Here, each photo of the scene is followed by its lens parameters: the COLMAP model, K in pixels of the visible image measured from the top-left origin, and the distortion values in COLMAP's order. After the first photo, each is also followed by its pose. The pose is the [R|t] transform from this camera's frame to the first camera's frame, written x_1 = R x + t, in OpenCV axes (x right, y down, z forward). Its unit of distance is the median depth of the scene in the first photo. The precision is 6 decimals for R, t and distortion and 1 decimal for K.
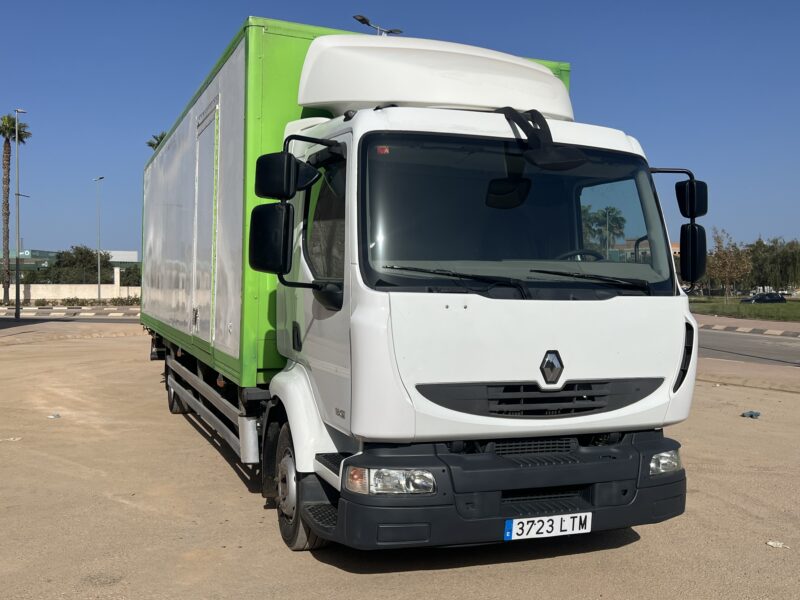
lens RADIAL K [[804.9, 0, 400.0], [0, 804.9, 300.0], [0, 0, 1]] dist [0.188890, -0.524226]
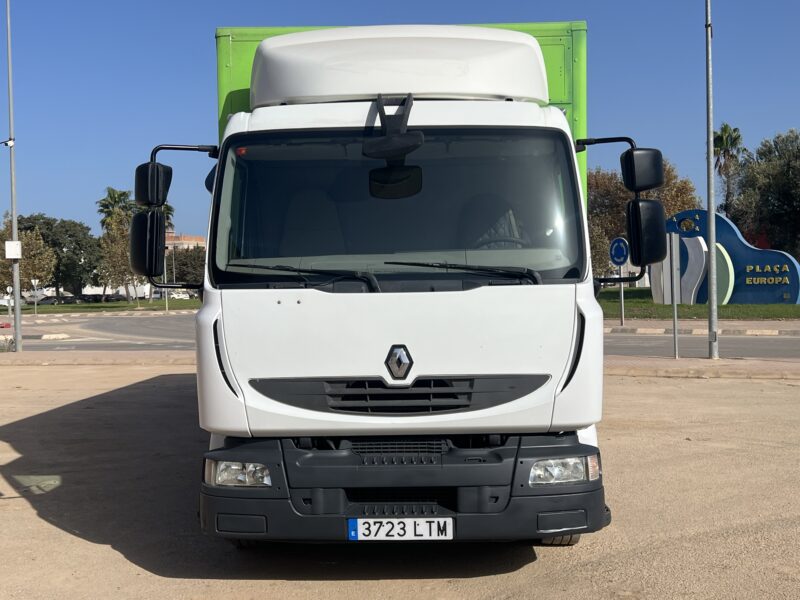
lens RADIAL K [[953.0, 0, 400.0], [0, 953.0, 300.0], [0, 0, 1]] dist [0.224308, -0.803078]
pose [[0.918565, -0.028944, -0.394208, 0.628135], [0.025220, 0.999575, -0.014626, 0.025369], [0.394464, 0.003493, 0.918905, -0.036038]]
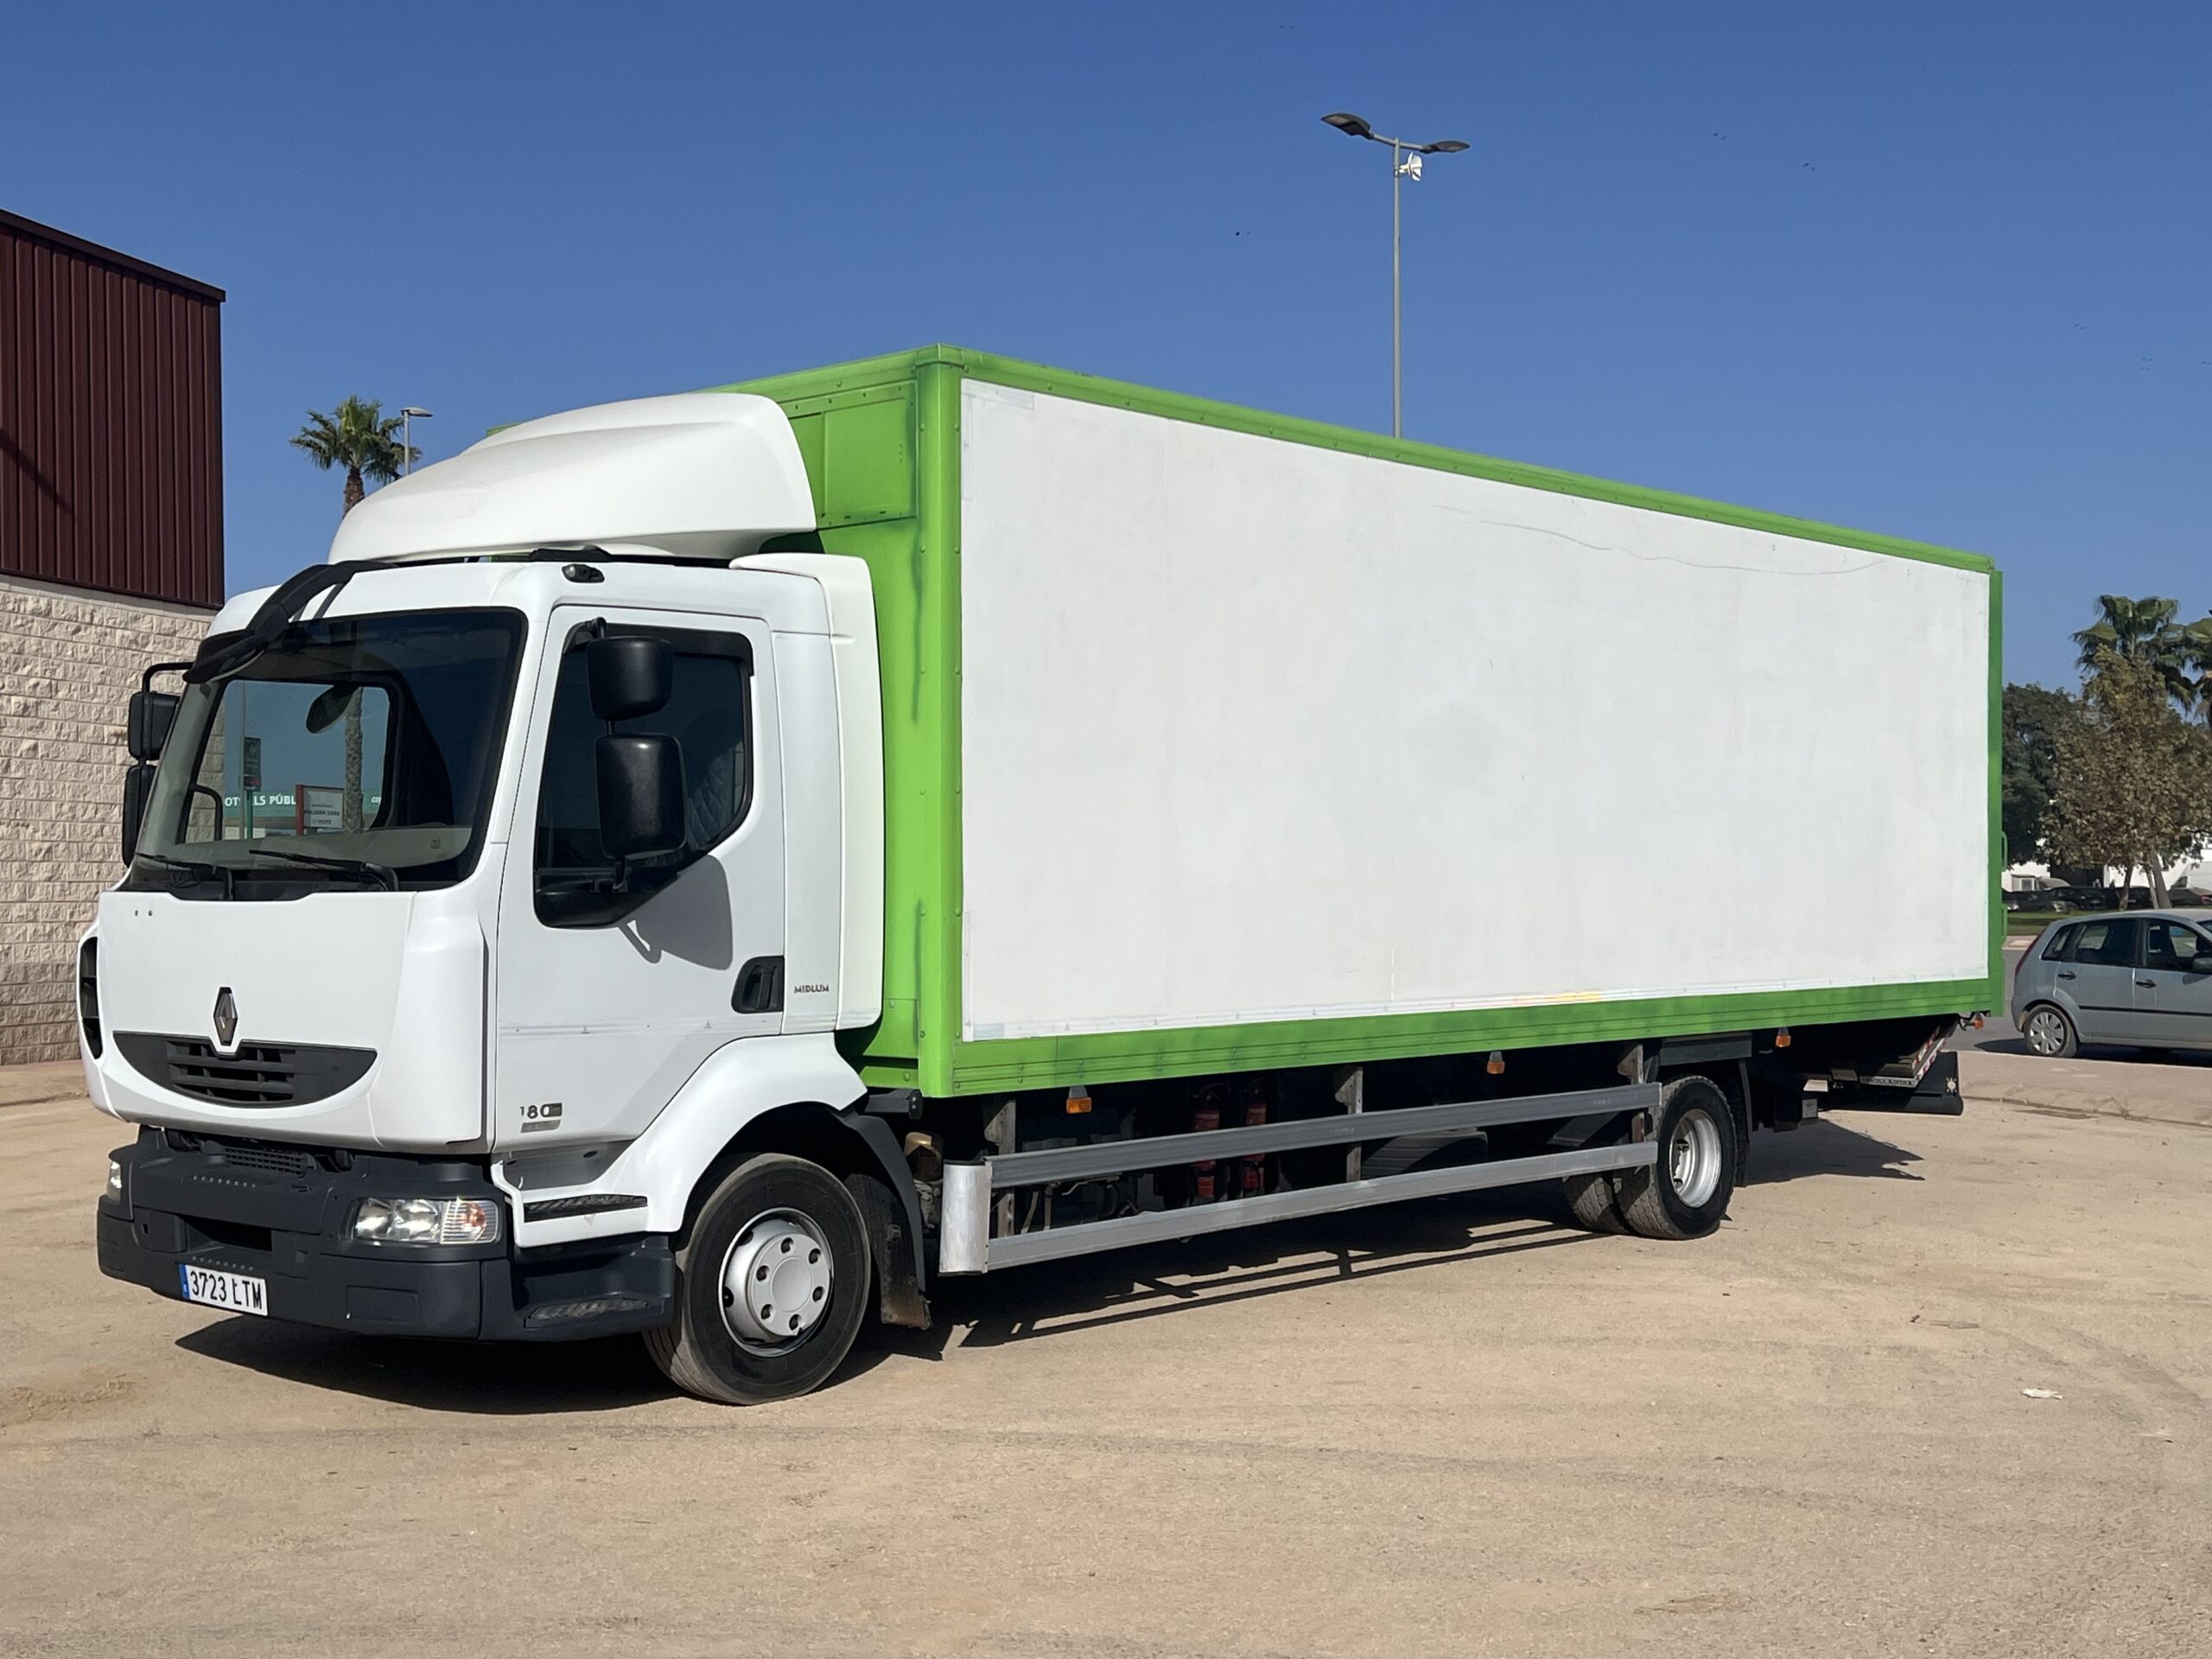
lens RADIAL K [[2639.9, 0, 1106.0], [0, 2639.9, 829.5], [0, 0, 1]] dist [0.212205, -0.769877]
pose [[0.431675, -0.039240, -0.901175, 2.170936], [-0.008268, 0.998839, -0.047453, 0.034590], [0.901991, 0.027935, 0.430849, 0.729833]]
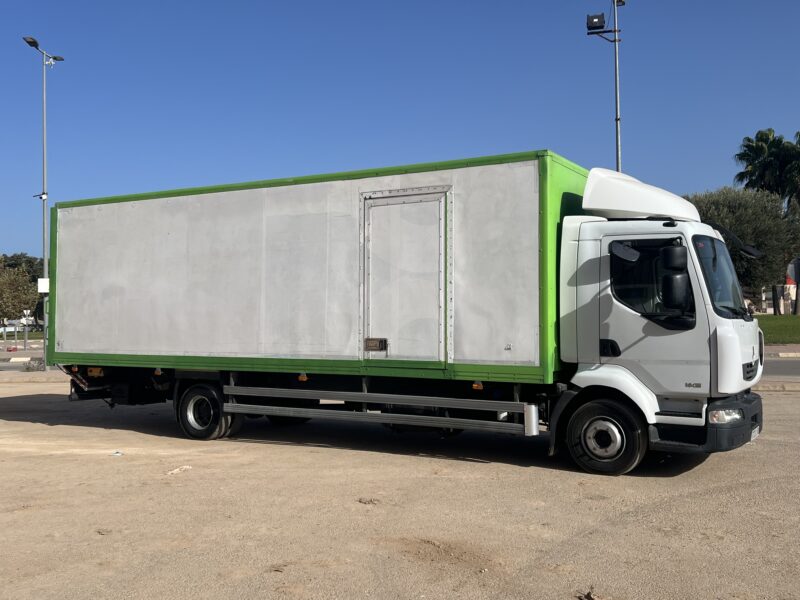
lens RADIAL K [[810.3, 0, 400.0], [0, 810.3, 300.0], [0, 0, 1]] dist [0.162442, -0.358117]
pose [[0.794833, -0.010931, 0.606730, -1.732860], [0.032531, 0.999168, -0.024615, -0.030609], [-0.605956, 0.039302, 0.794527, -0.100233]]
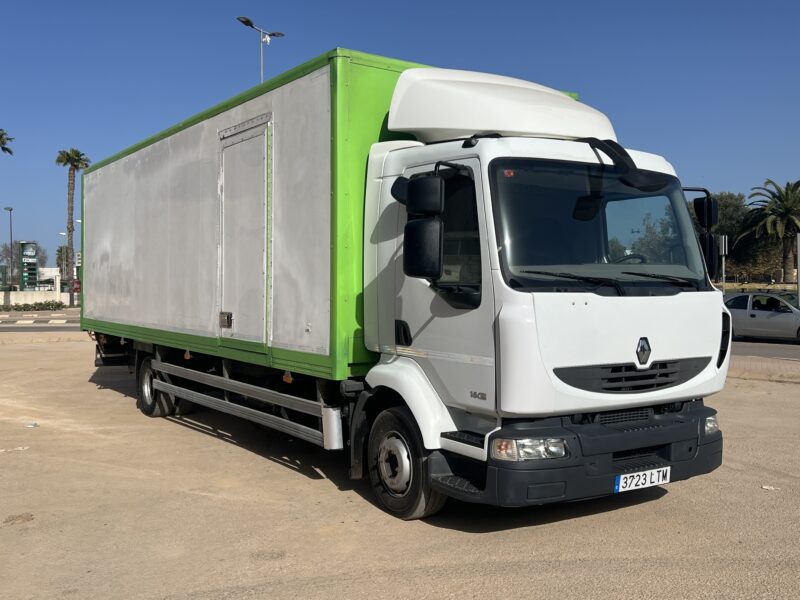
lens RADIAL K [[804.9, 0, 400.0], [0, 804.9, 300.0], [0, 0, 1]] dist [0.188890, -0.524226]
pose [[0.978794, -0.022117, 0.203649, -0.419484], [0.021921, 0.999755, 0.003218, -0.006223], [-0.203670, 0.001315, 0.979039, -0.134354]]
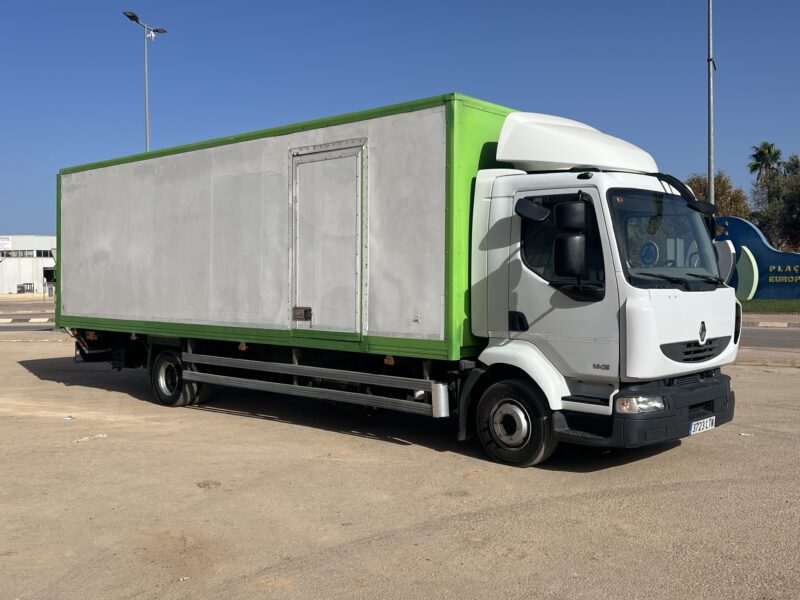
lens RADIAL K [[804.9, 0, 400.0], [0, 804.9, 300.0], [0, 0, 1]] dist [0.188890, -0.524226]
pose [[0.904898, -0.030241, 0.424552, -1.082481], [0.026805, 0.999542, 0.014067, -0.022372], [-0.424783, -0.001349, 0.905294, -0.262154]]
